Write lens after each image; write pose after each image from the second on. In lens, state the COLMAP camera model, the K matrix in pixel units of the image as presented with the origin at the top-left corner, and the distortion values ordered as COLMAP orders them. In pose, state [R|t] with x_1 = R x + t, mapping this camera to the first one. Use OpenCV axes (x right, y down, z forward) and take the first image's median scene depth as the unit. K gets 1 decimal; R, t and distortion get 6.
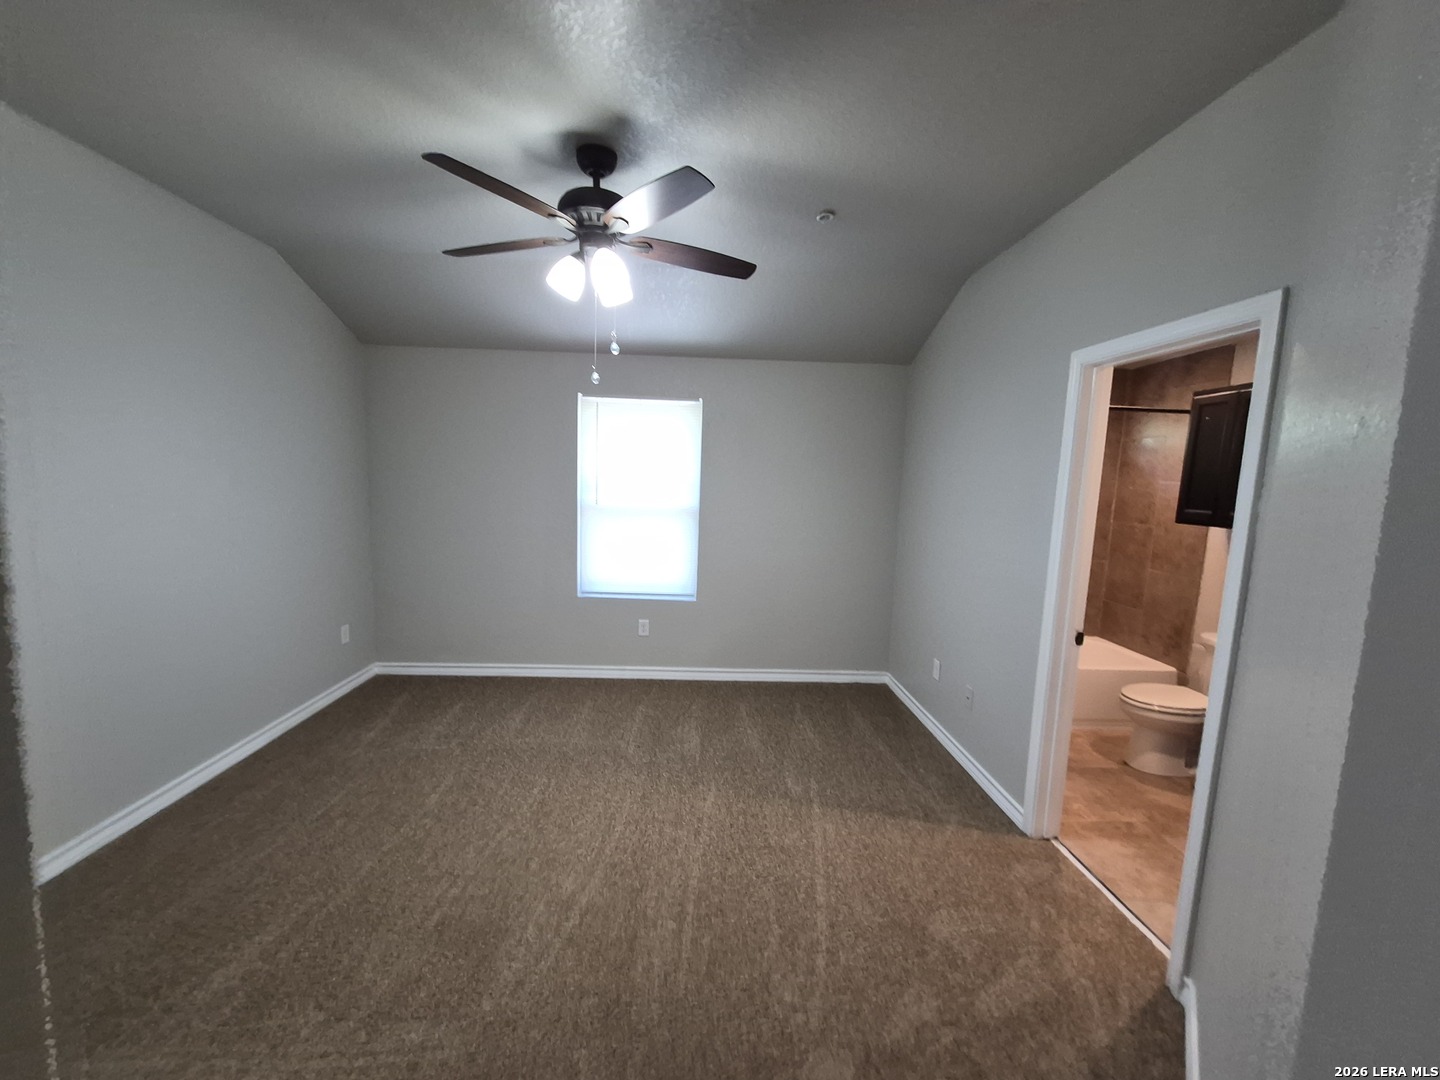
lens RADIAL K [[564.9, 0, 712.2], [0, 564.9, 536.3], [0, 0, 1]] dist [0.011259, -0.002043]
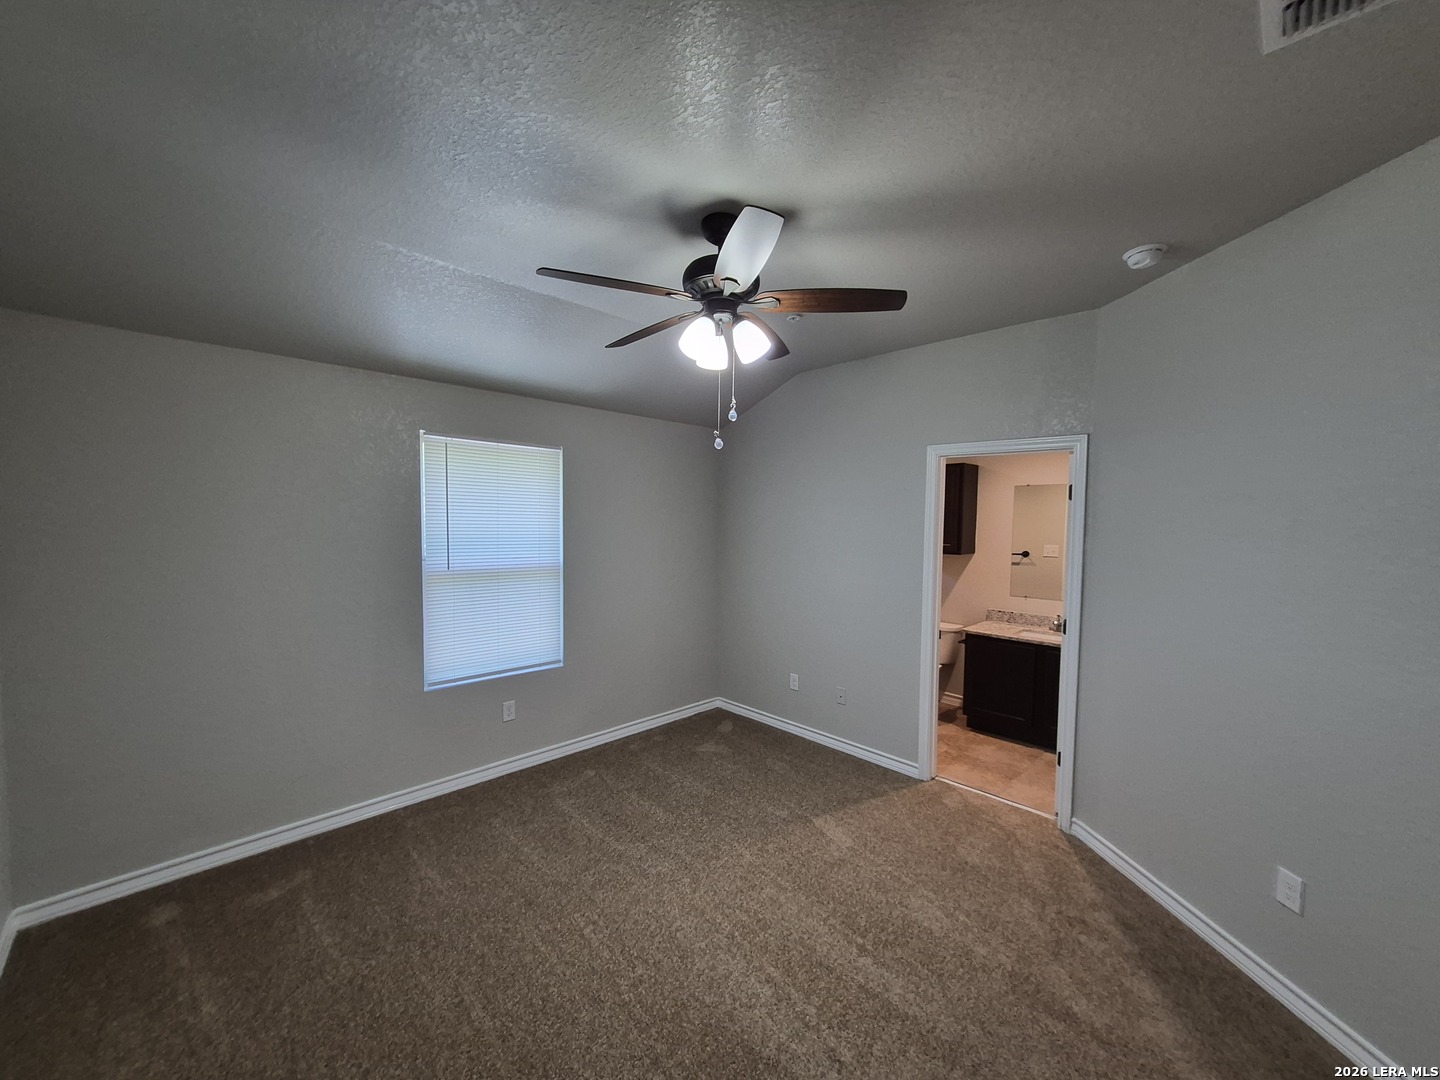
lens RADIAL K [[564.9, 0, 714.6], [0, 564.9, 531.0], [0, 0, 1]] dist [0.011259, -0.002043]
pose [[0.744226, -0.040596, 0.666693, -0.545240], [0.084352, 0.995872, -0.033521, -0.062195], [-0.662580, 0.081184, 0.744579, 0.184320]]
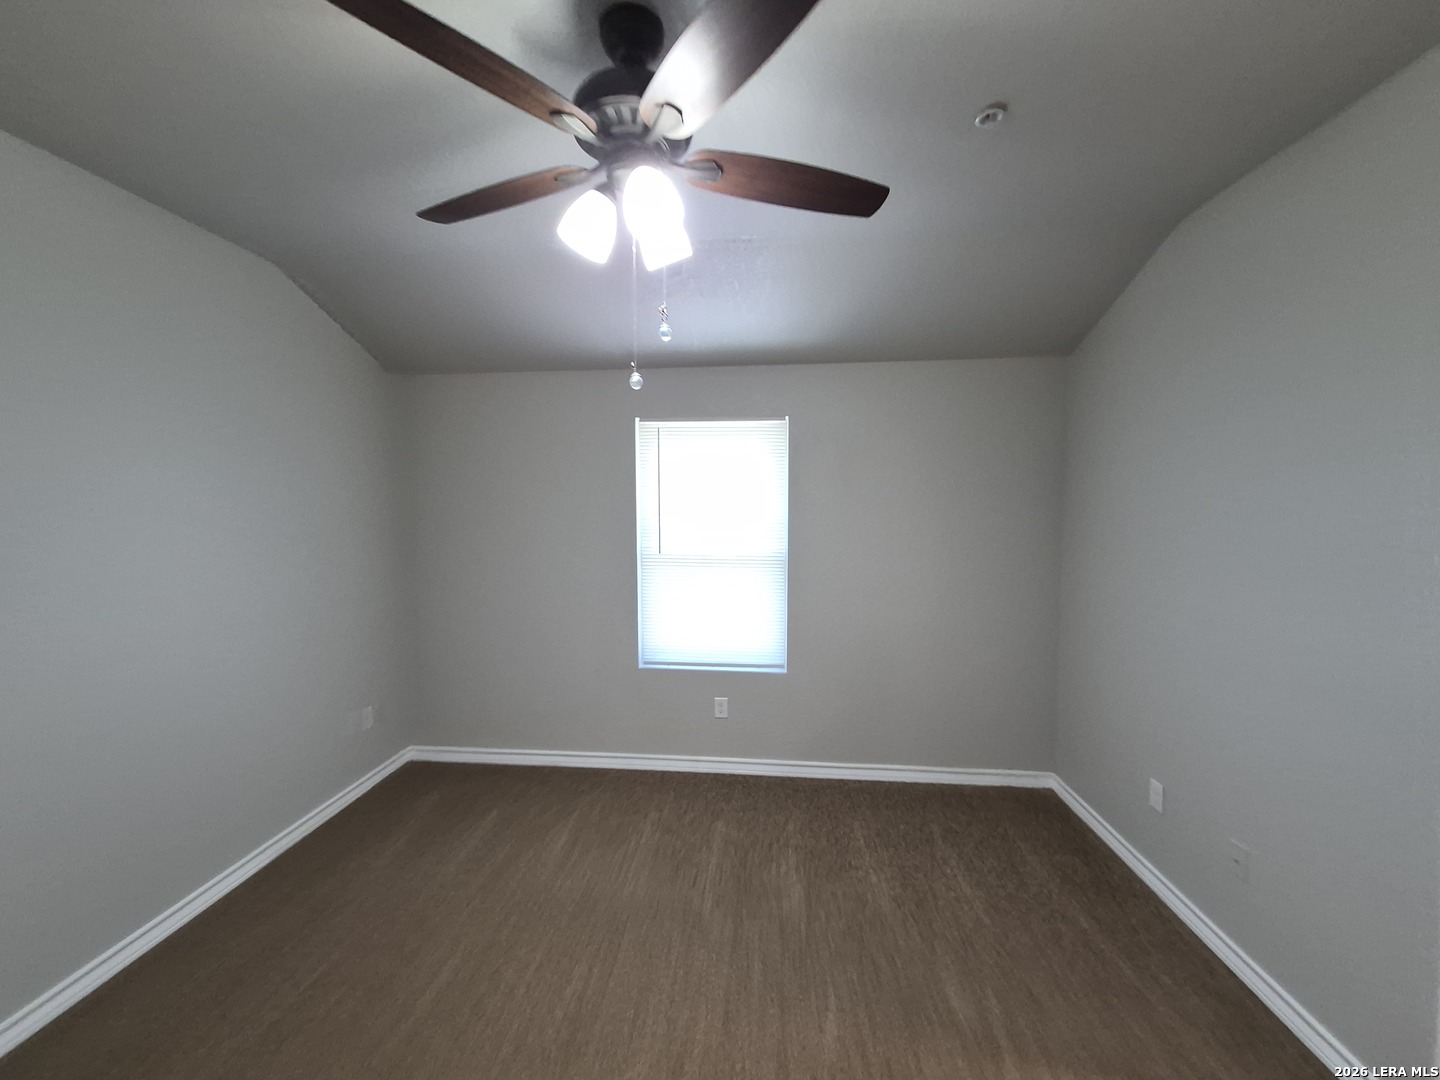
lens RADIAL K [[564.9, 0, 710.4], [0, 564.9, 539.1], [0, 0, 1]] dist [0.011259, -0.002043]
pose [[0.990550, -0.025881, -0.134690, -0.028929], [0.020104, 0.998826, -0.044076, -0.048436], [0.135673, 0.040952, 0.989907, 0.252580]]
